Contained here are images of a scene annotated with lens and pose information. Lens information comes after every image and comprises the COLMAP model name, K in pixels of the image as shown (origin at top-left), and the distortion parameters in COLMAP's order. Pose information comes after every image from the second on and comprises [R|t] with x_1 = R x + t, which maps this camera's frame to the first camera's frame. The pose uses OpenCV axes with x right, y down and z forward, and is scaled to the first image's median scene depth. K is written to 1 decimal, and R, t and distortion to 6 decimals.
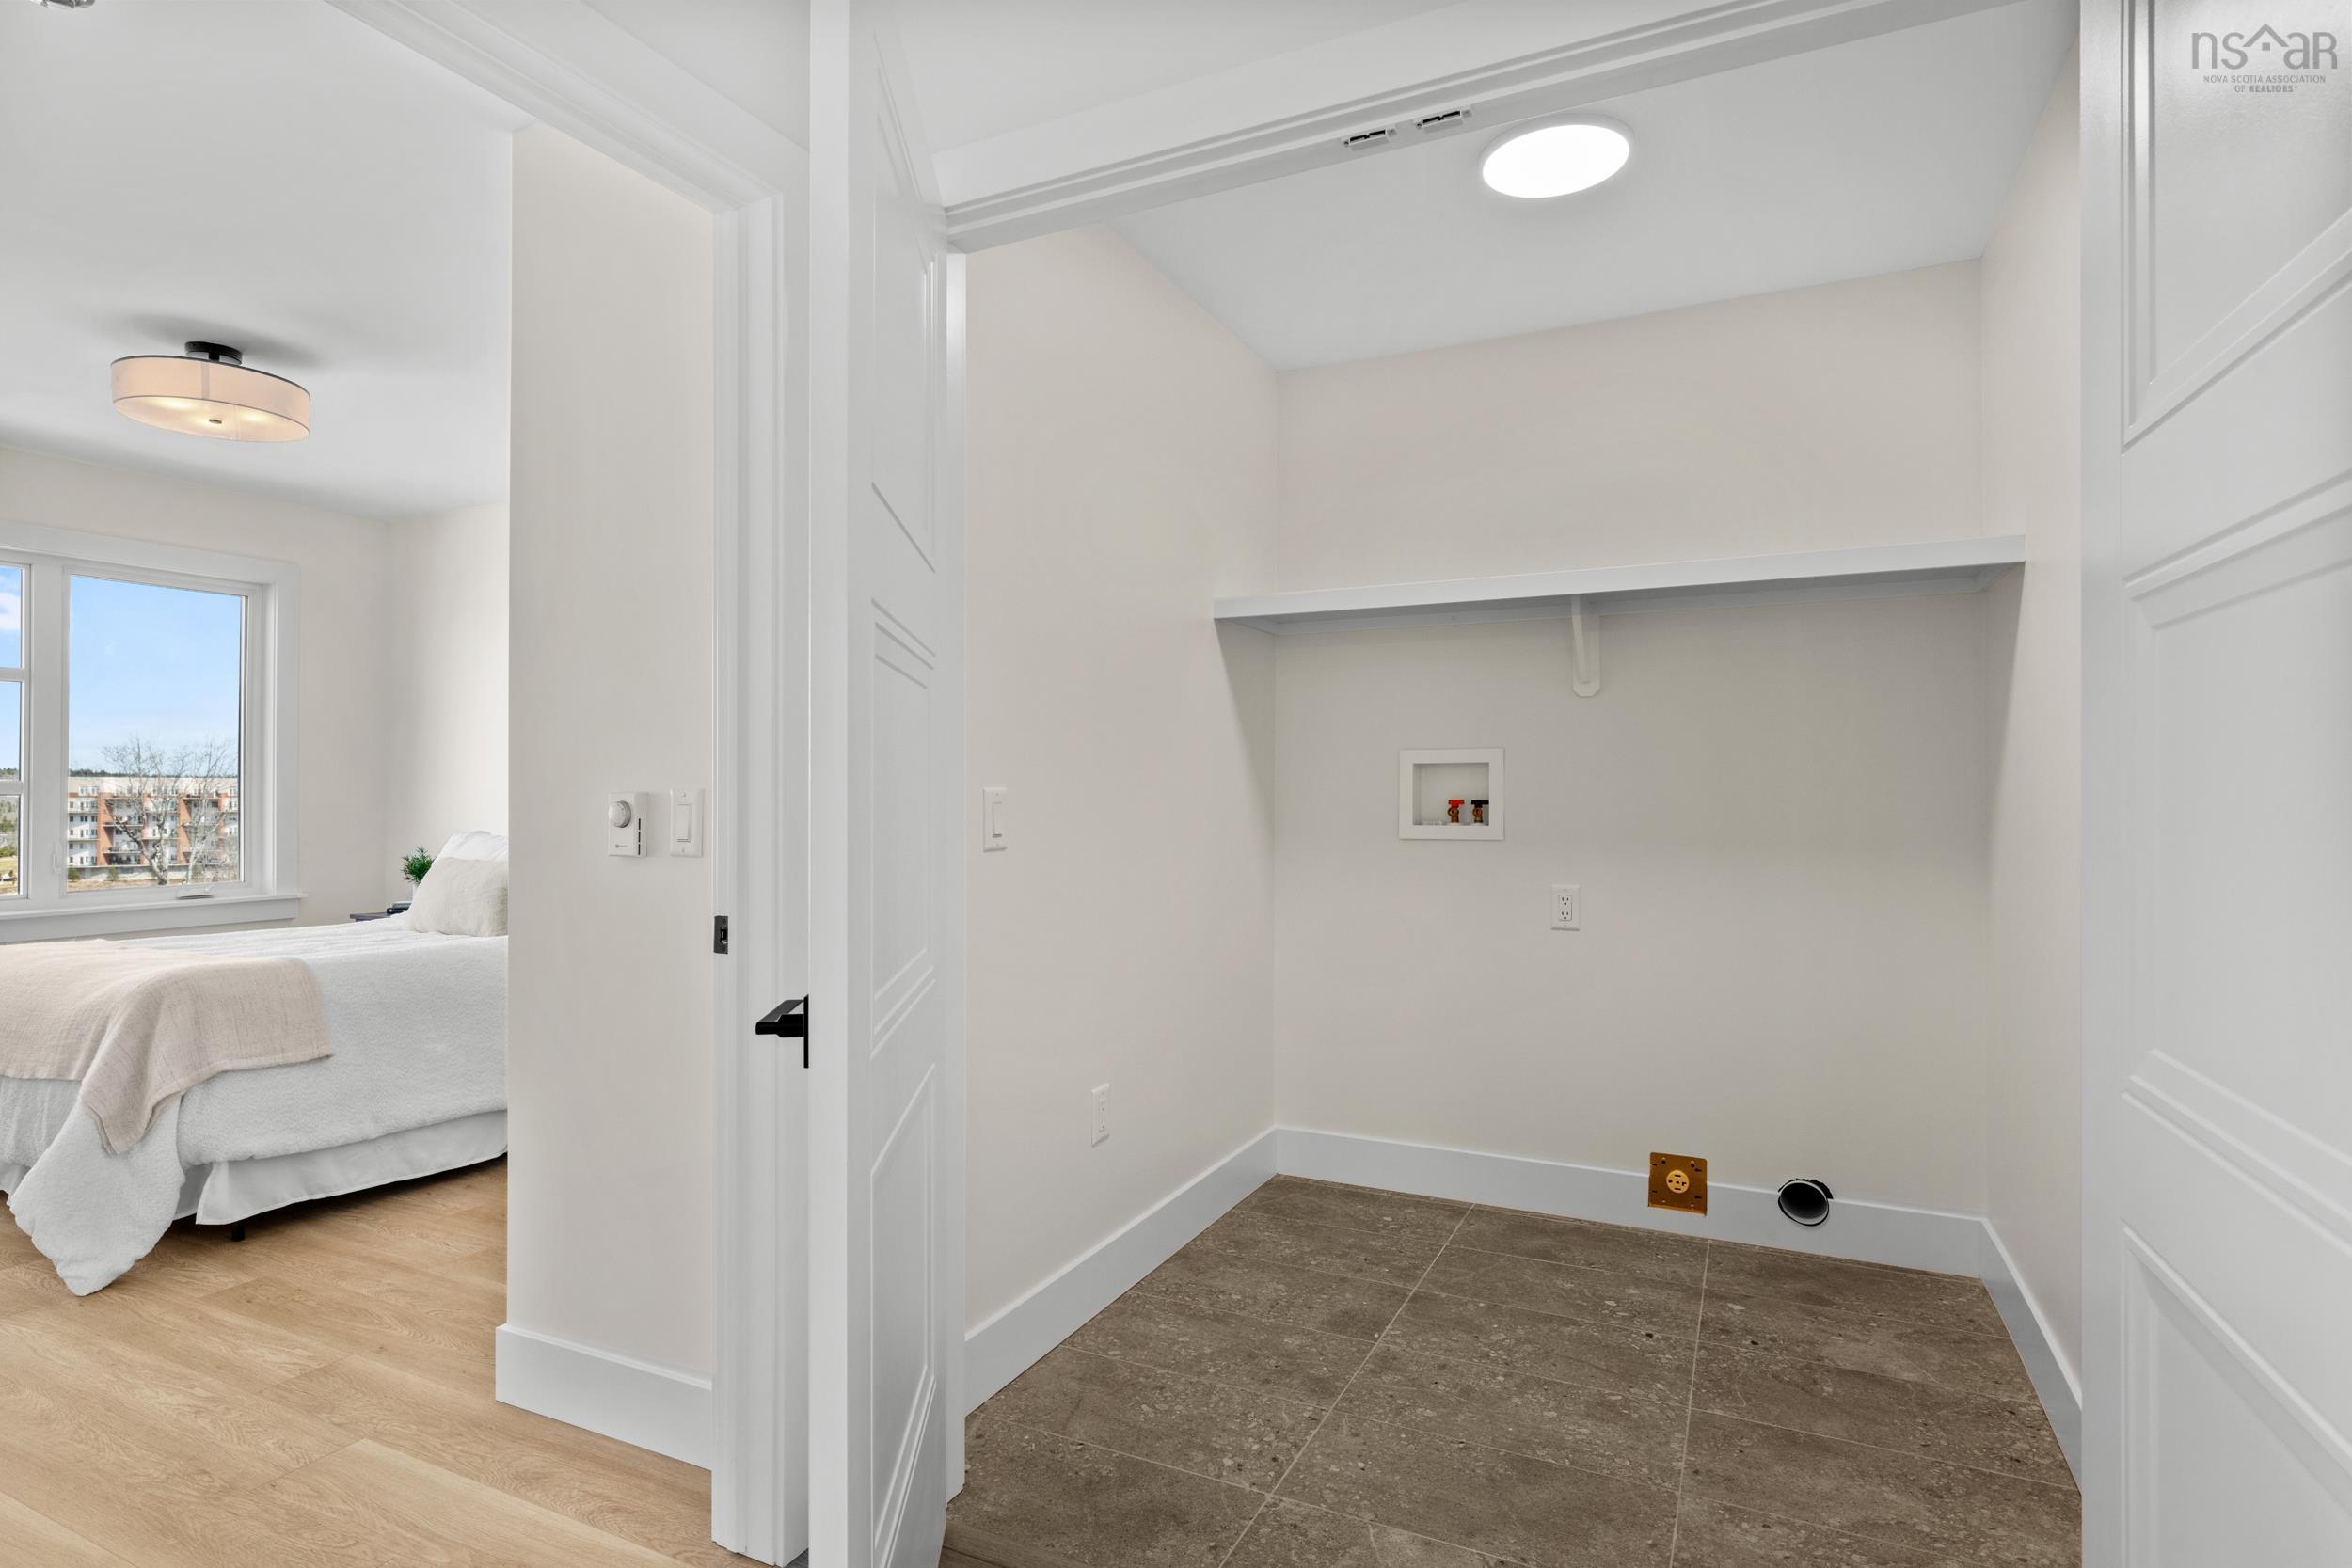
lens RADIAL K [[1200.8, 0, 1176.0], [0, 1200.8, 784.0], [0, 0, 1]] dist [-0.000351, -0.000086]
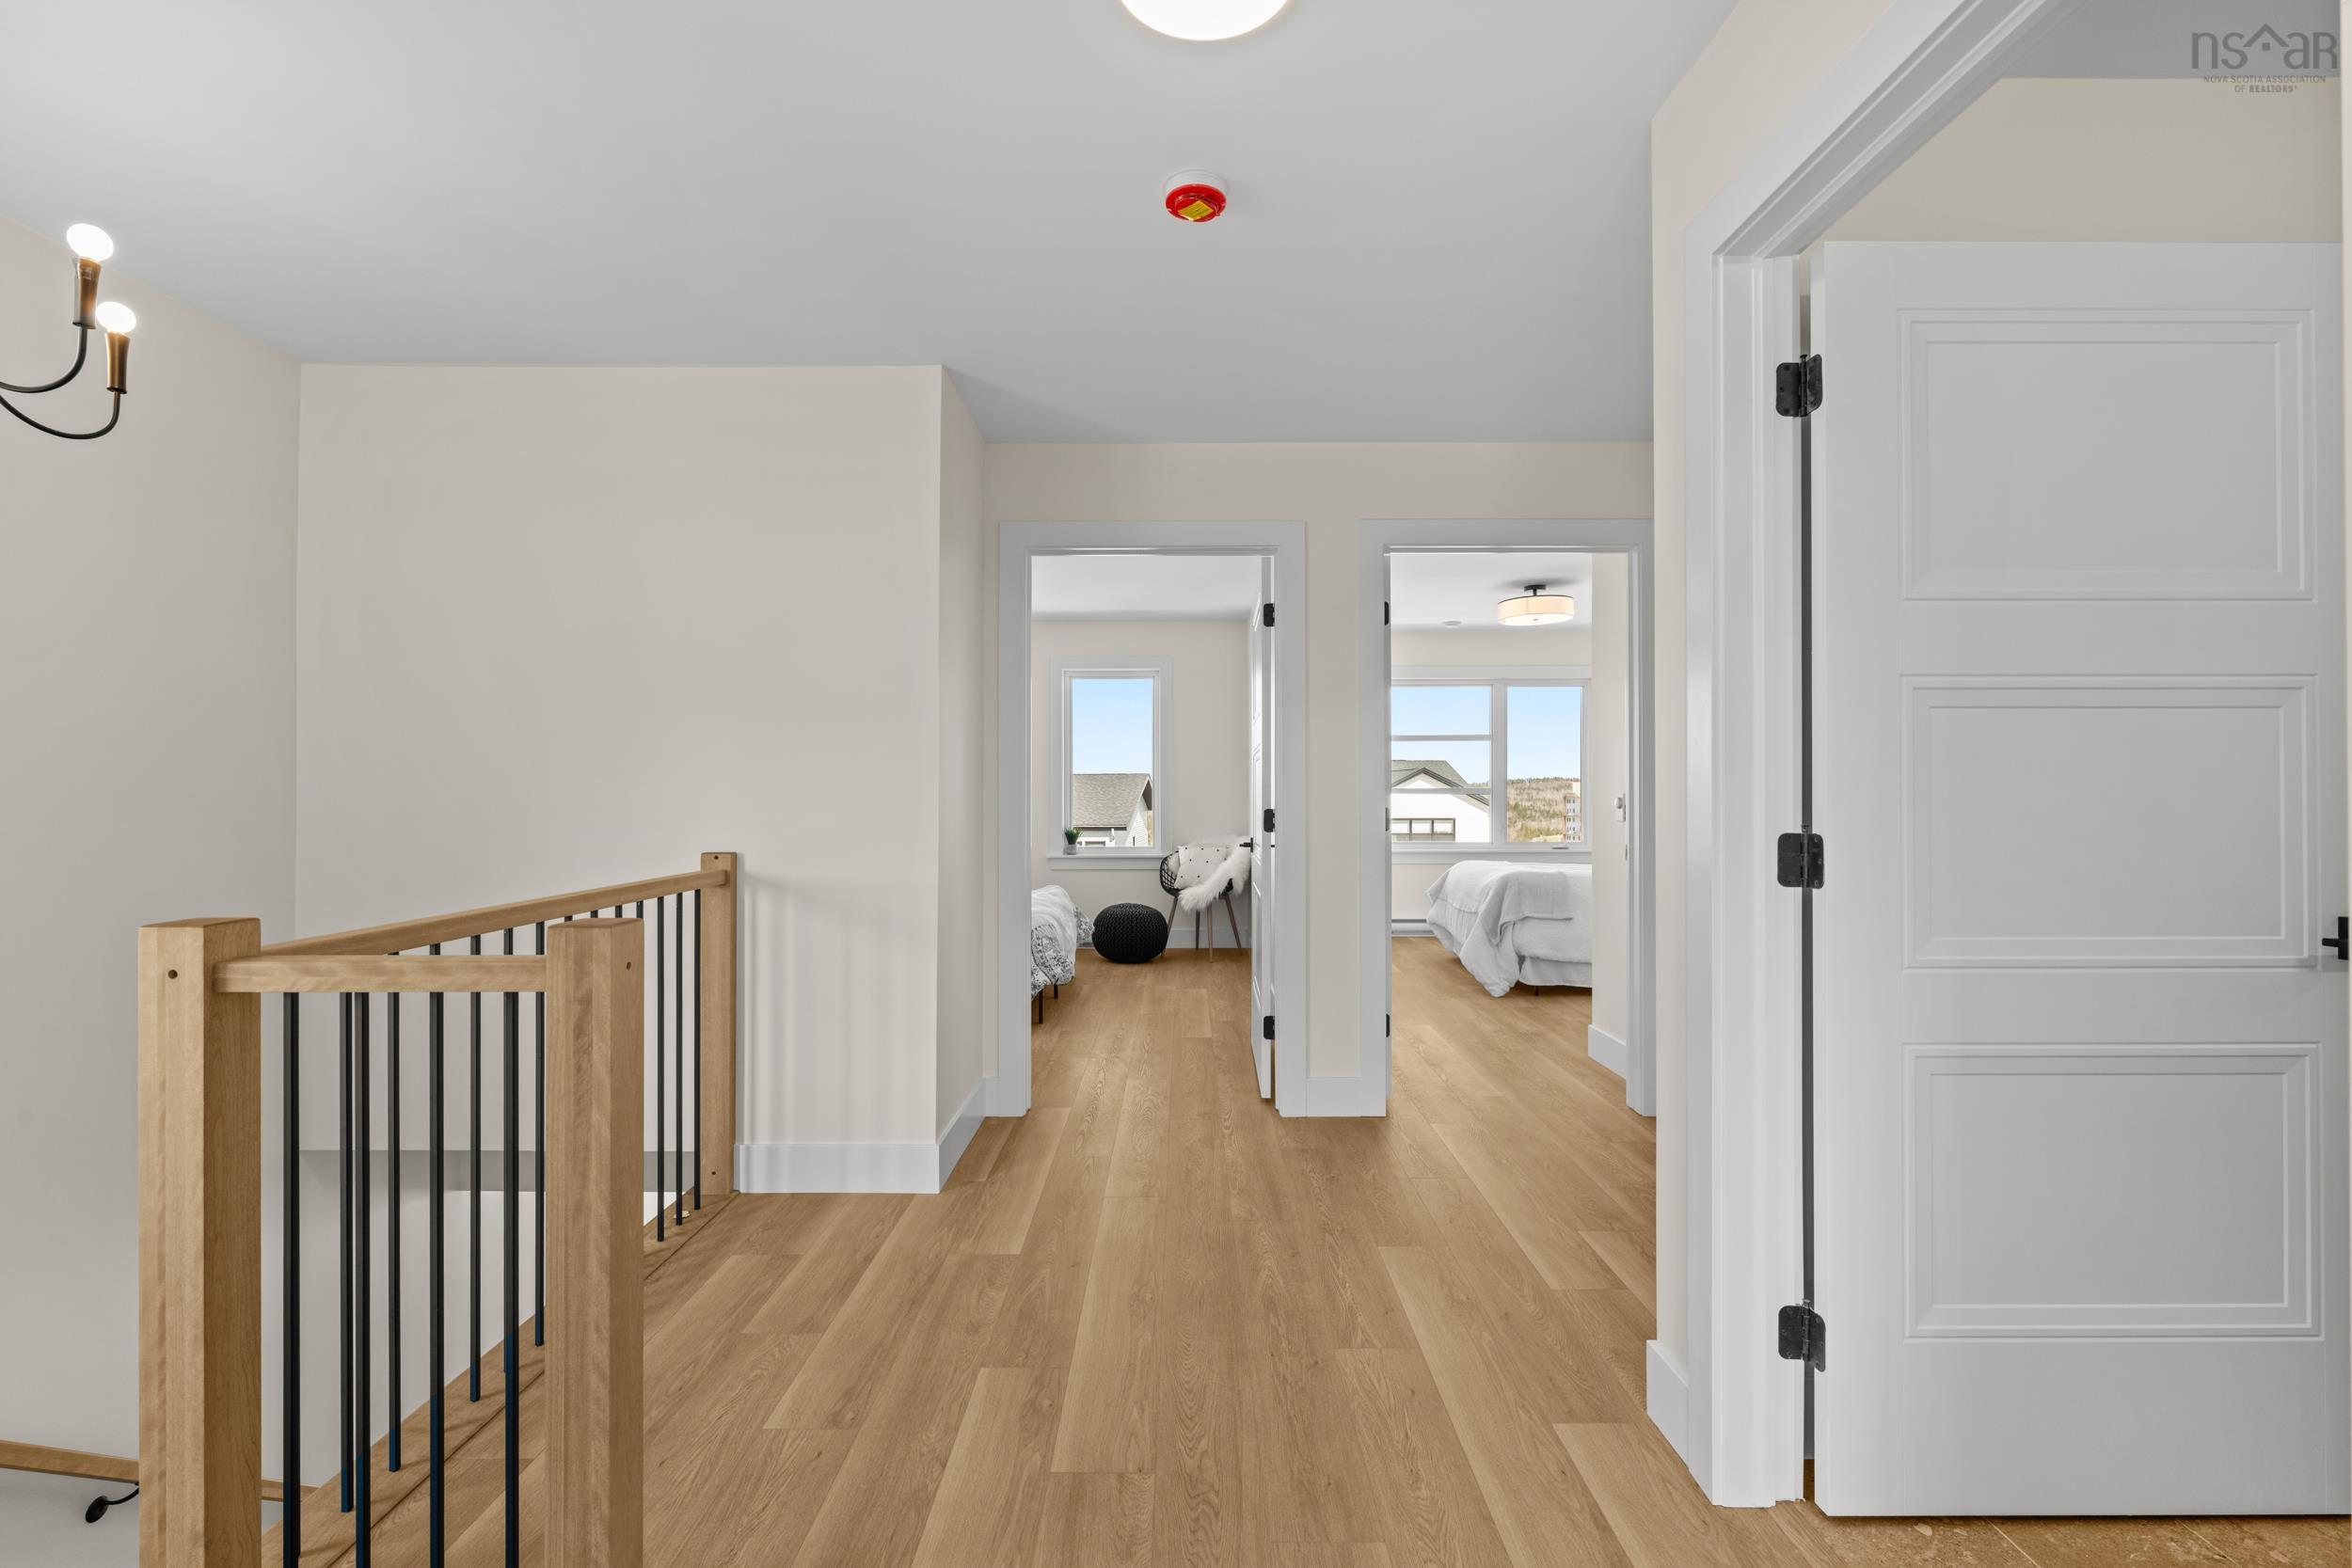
lens RADIAL K [[1043.2, 0, 1179.7], [0, 1043.2, 789.1], [0, 0, 1]] dist [-0.001417, 0.000447]
pose [[0.438563, -0.003592, -0.898693, 0.648199], [0.006727, 0.999977, -0.000714, -0.003720], [0.898675, -0.005732, 0.438577, -0.424543]]
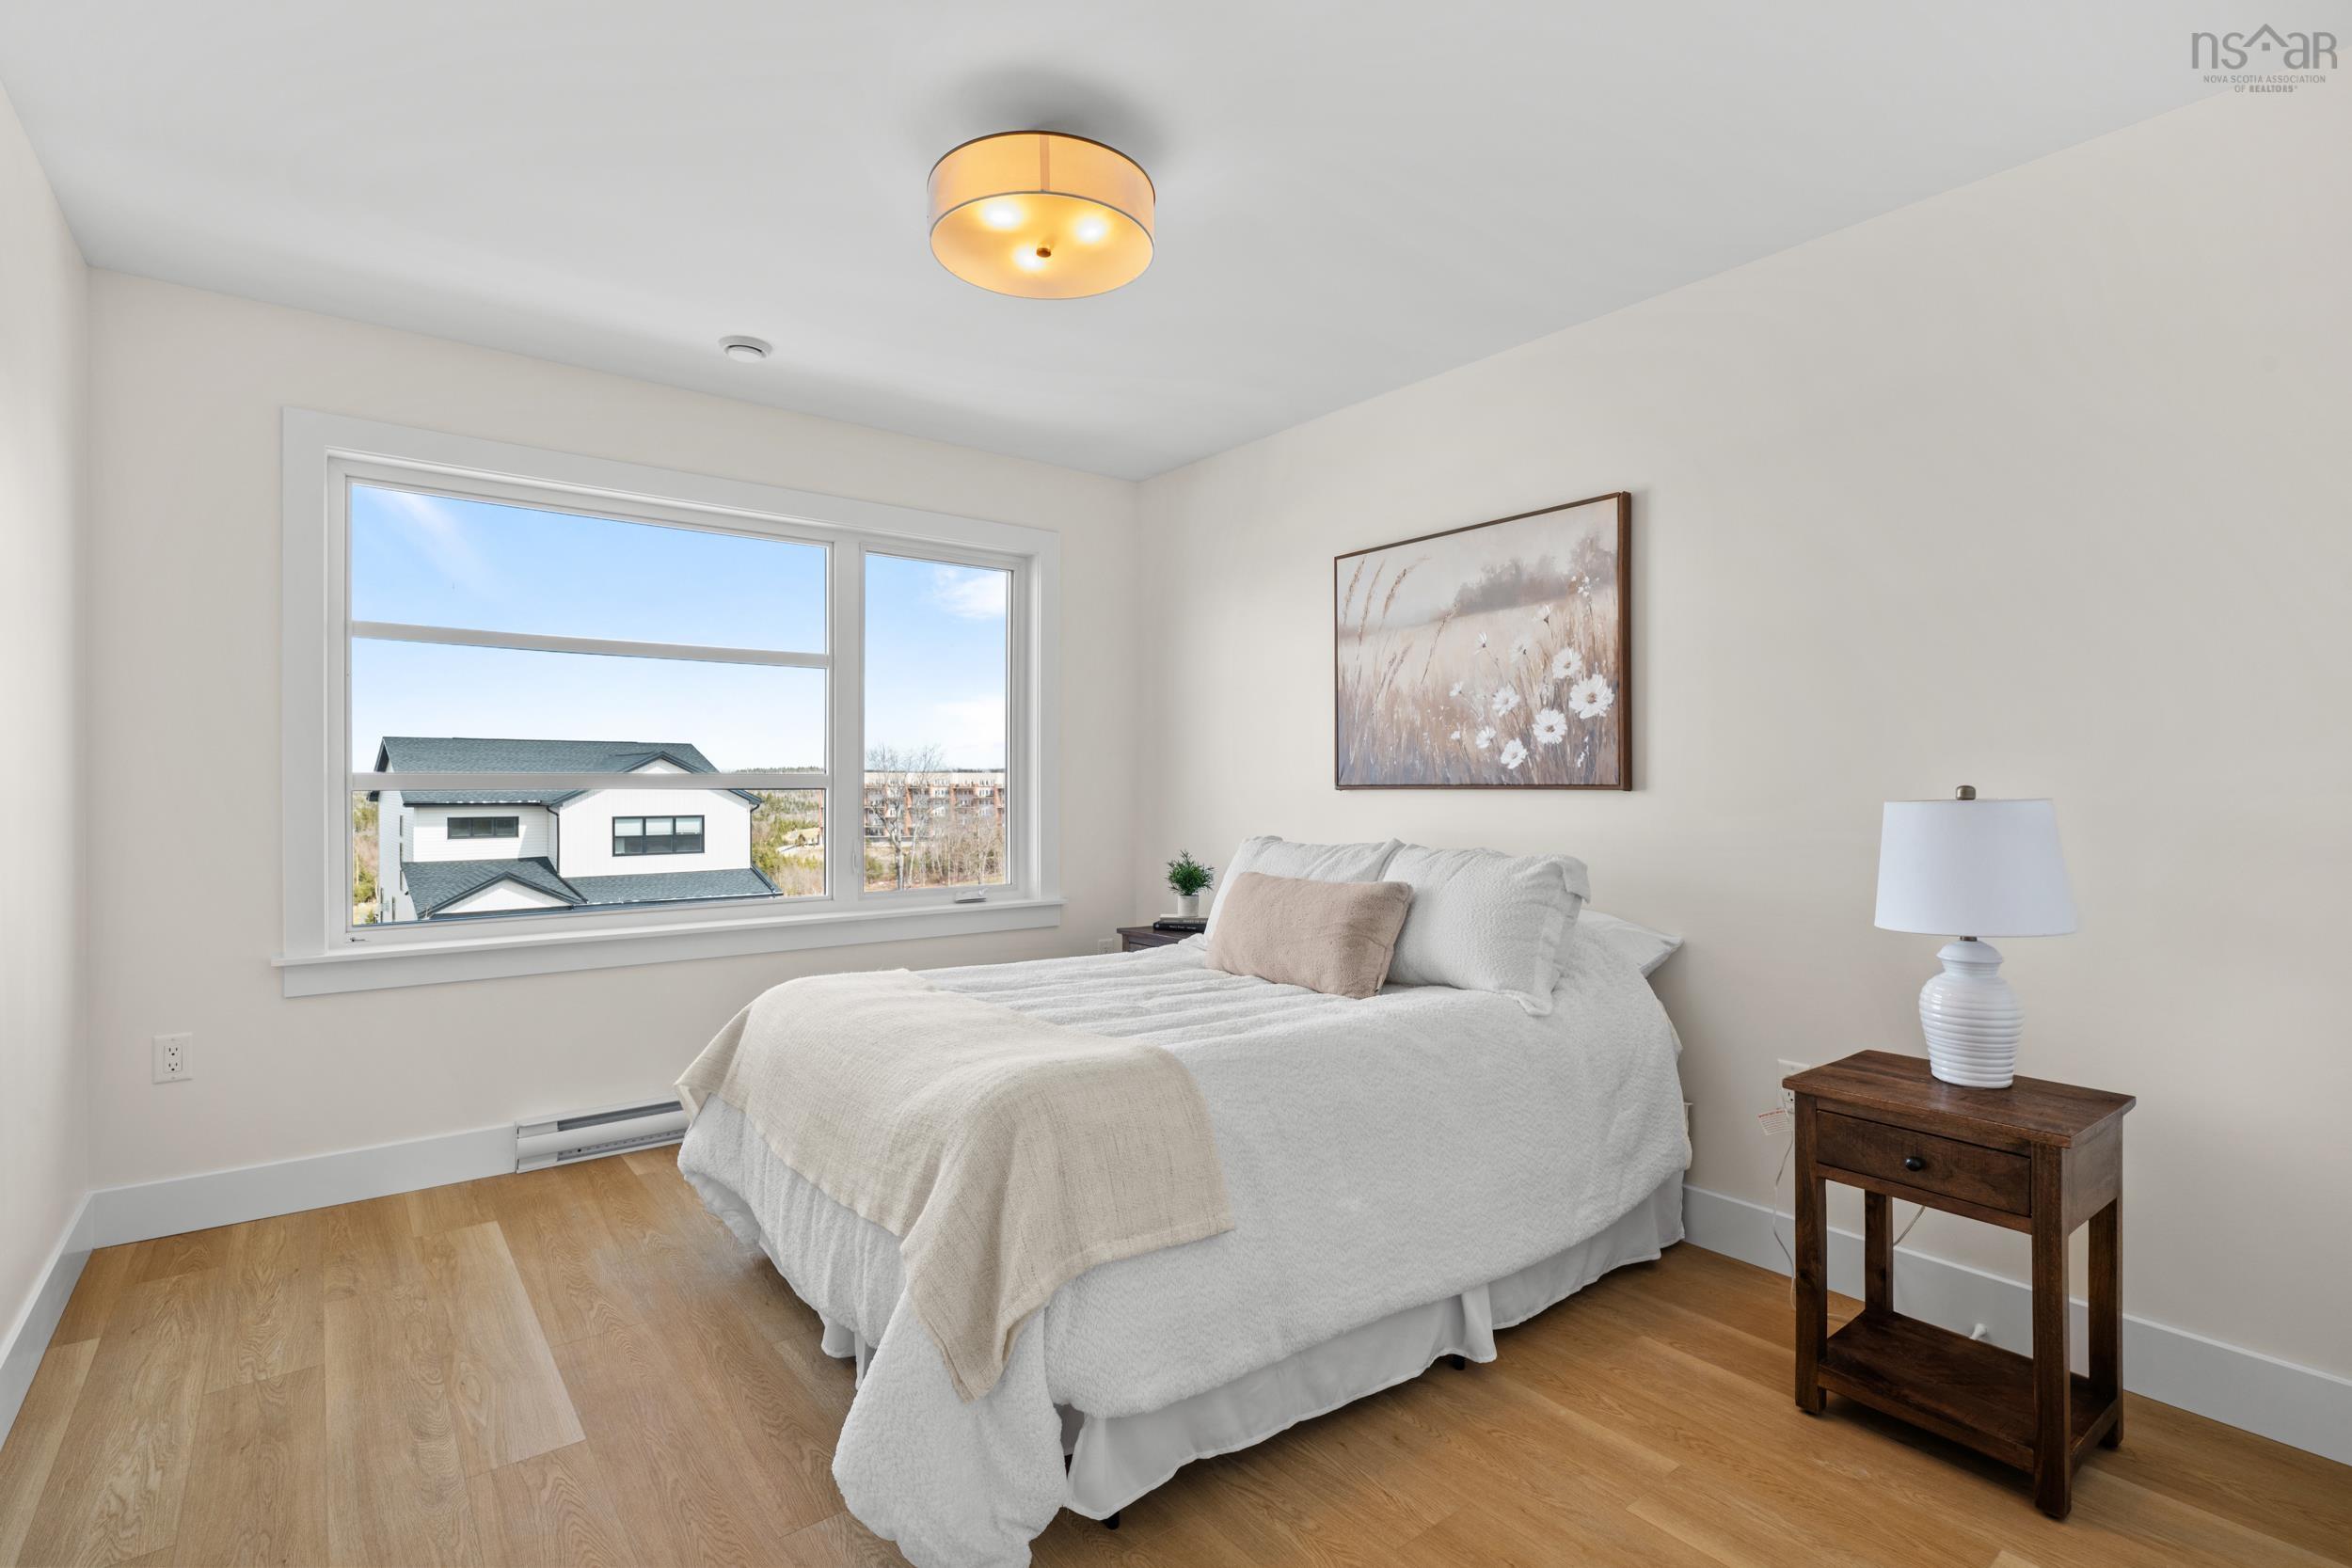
lens RADIAL K [[1118.9, 0, 1176.0], [0, 1118.9, 784.0], [0, 0, 1]] dist [0.001289, 0.000150]
pose [[0.897634, 0.000449, -0.440742, -0.495261], [0.002719, 0.999975, 0.006556, -0.000023], [0.440734, -0.007083, 0.897610, 0.501087]]
